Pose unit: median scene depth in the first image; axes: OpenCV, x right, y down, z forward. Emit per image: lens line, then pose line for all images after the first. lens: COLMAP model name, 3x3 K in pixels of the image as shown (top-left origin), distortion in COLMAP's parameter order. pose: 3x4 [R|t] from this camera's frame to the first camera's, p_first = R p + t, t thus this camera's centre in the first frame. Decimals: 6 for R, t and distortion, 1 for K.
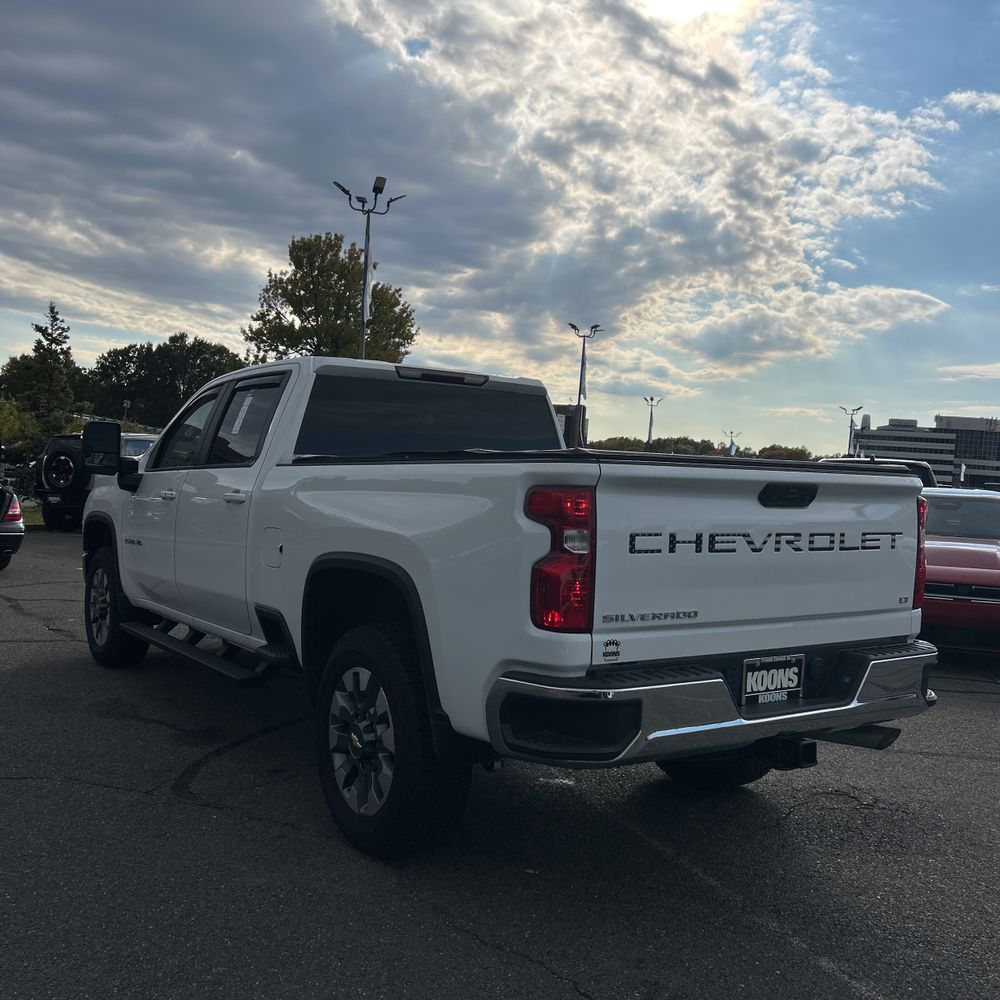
lens RADIAL K [[1004.6, 0, 500.0], [0, 1004.6, 500.0], [0, 0, 1]] dist [0.012533, -0.013894]
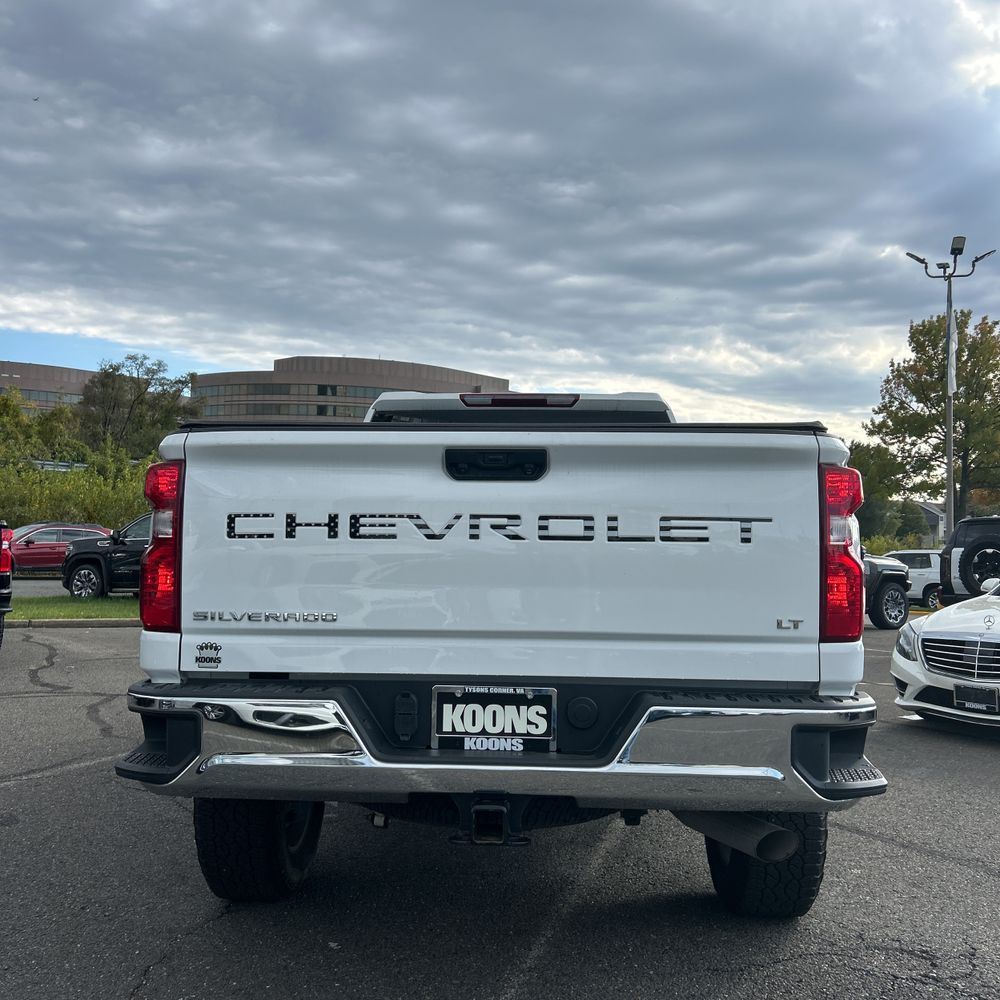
lens RADIAL K [[995.6, 0, 503.1], [0, 995.6, 525.0], [0, 0, 1]] dist [0.126530, -0.295744]
pose [[0.797719, -0.052485, -0.600741, 0.677538], [0.003162, 0.996556, -0.082868, 0.093739], [0.603021, 0.064206, 0.795137, 0.400490]]
